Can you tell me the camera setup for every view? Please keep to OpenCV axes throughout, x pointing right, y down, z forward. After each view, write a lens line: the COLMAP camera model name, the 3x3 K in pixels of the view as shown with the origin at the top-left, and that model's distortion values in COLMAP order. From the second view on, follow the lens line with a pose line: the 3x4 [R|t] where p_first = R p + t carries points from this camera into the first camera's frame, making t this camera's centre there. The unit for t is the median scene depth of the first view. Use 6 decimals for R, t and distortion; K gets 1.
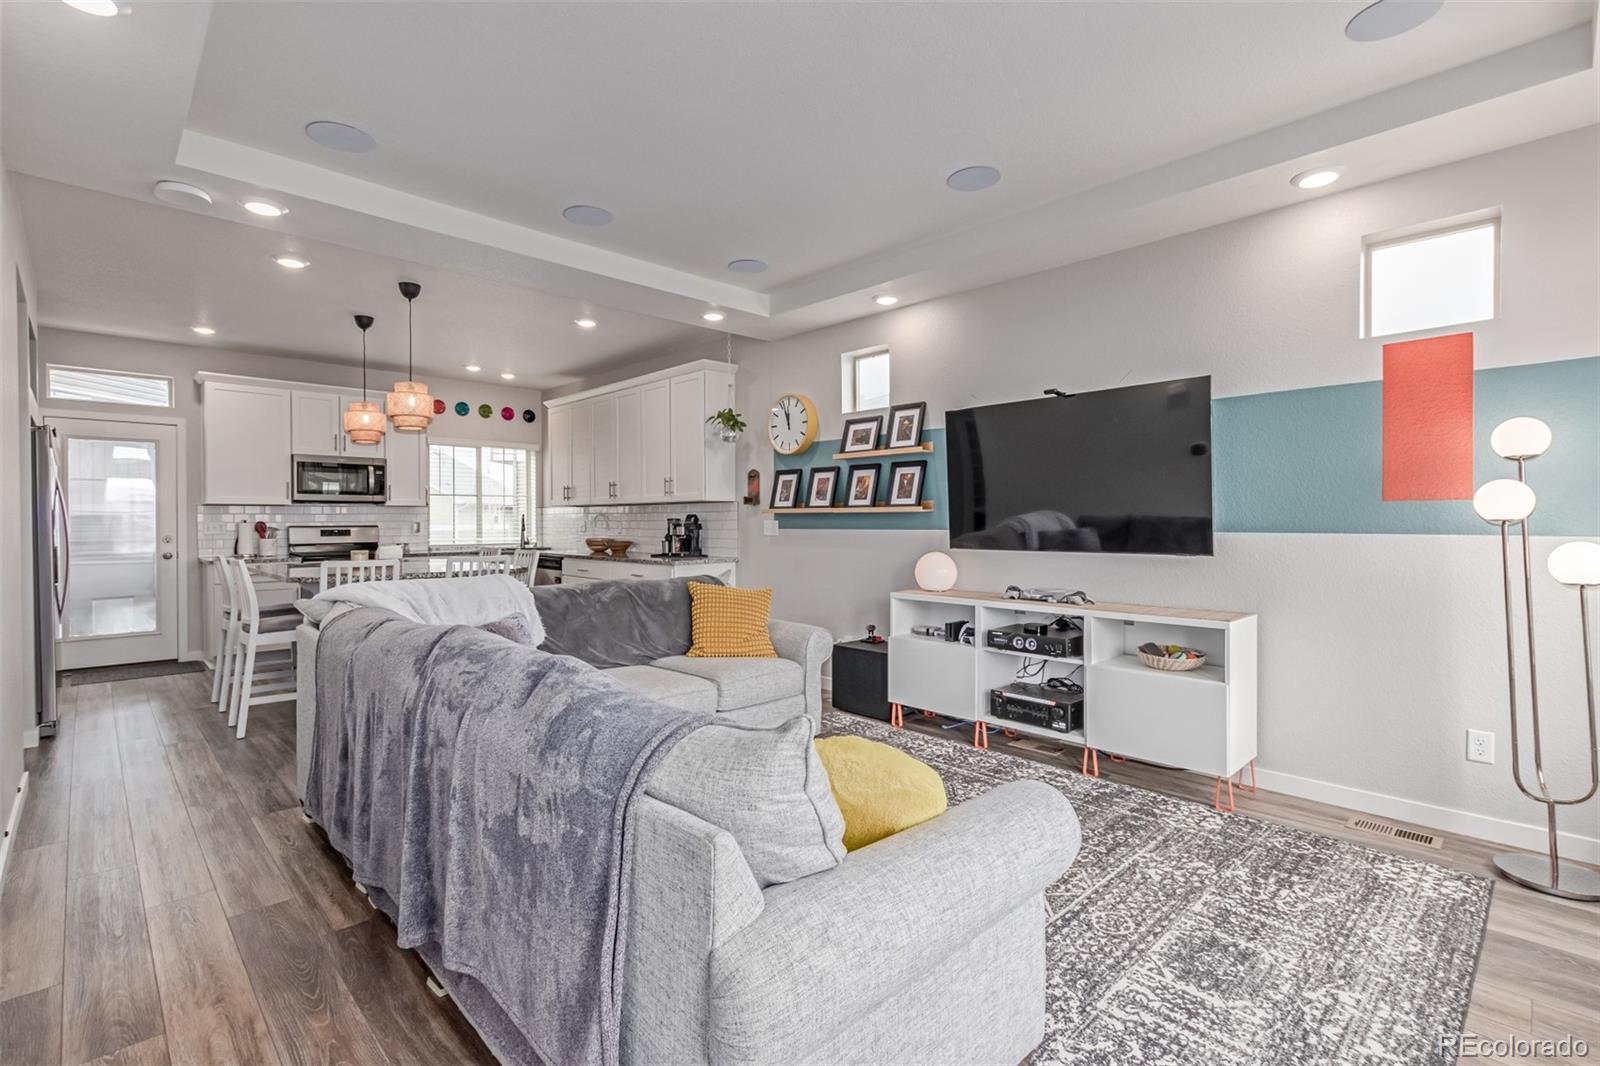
lens RADIAL K [[736.0, 0, 811.1], [0, 736.0, 527.1], [0, 0, 1]] dist [0.004668, -0.000789]
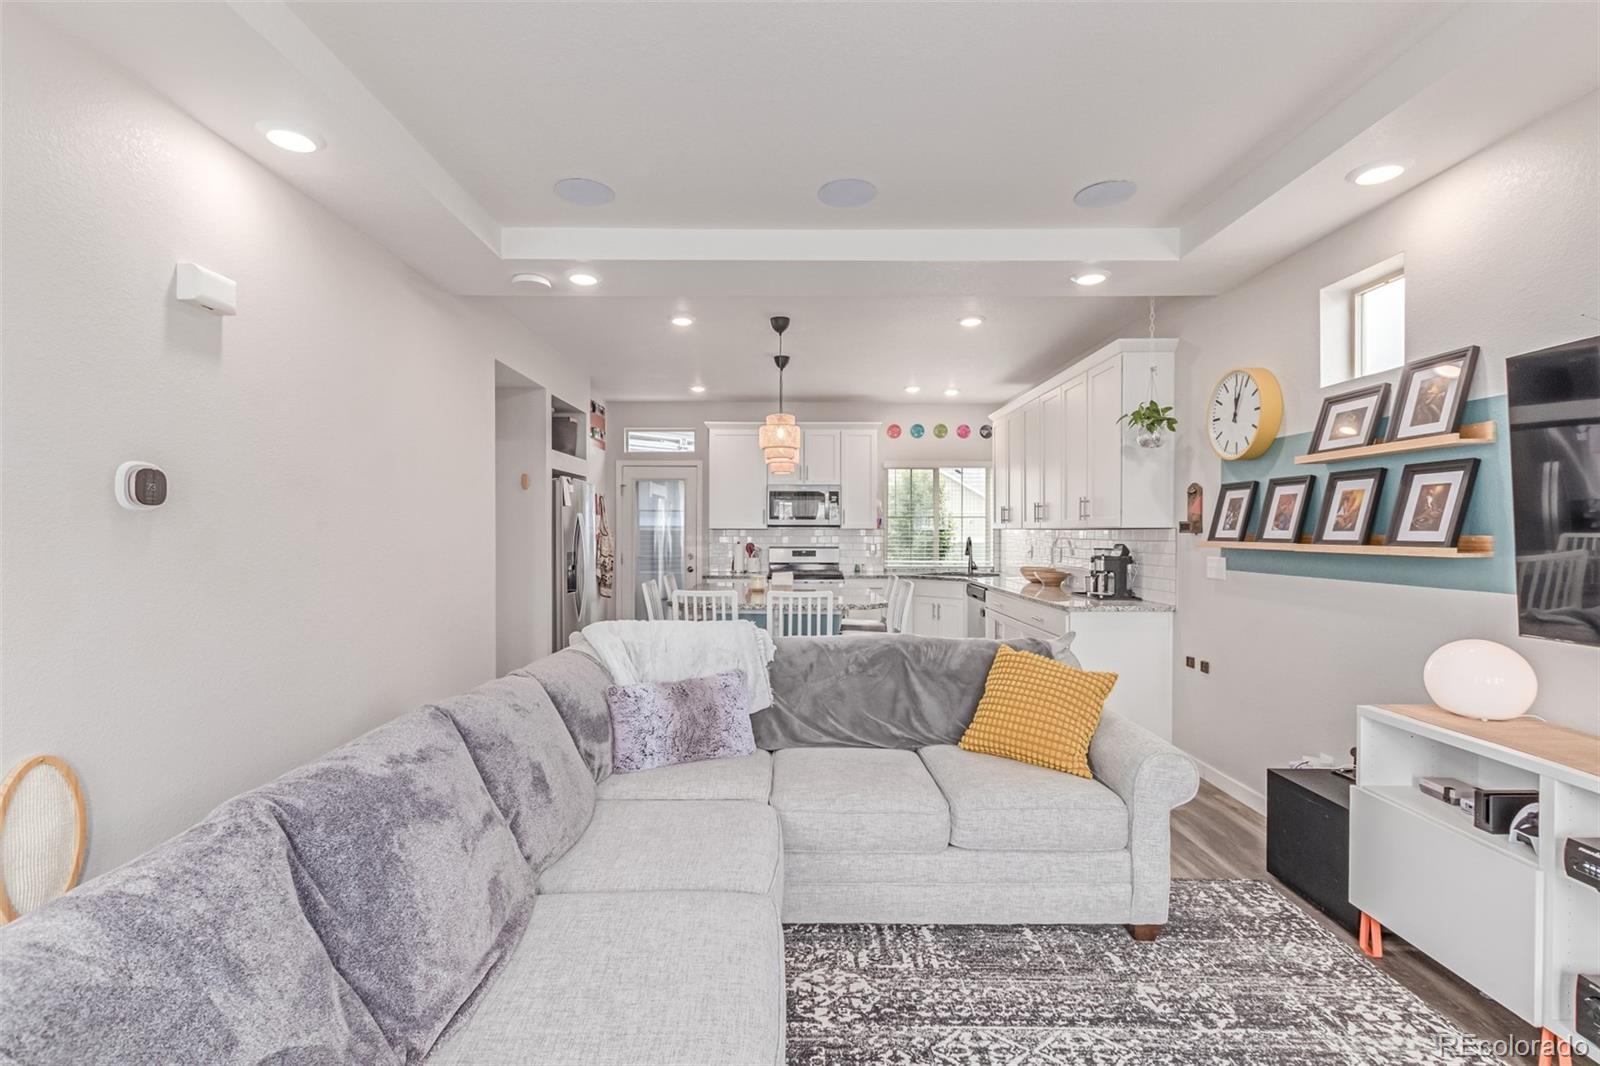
lens RADIAL K [[736.0, 0, 790.8], [0, 736.0, 534.6], [0, 0, 1]] dist [0.004668, -0.000789]
pose [[0.703697, 0.009972, -0.710430, 0.176131], [-0.012701, 0.999918, 0.001455, -0.029676], [0.710387, 0.008000, 0.703766, 0.273514]]
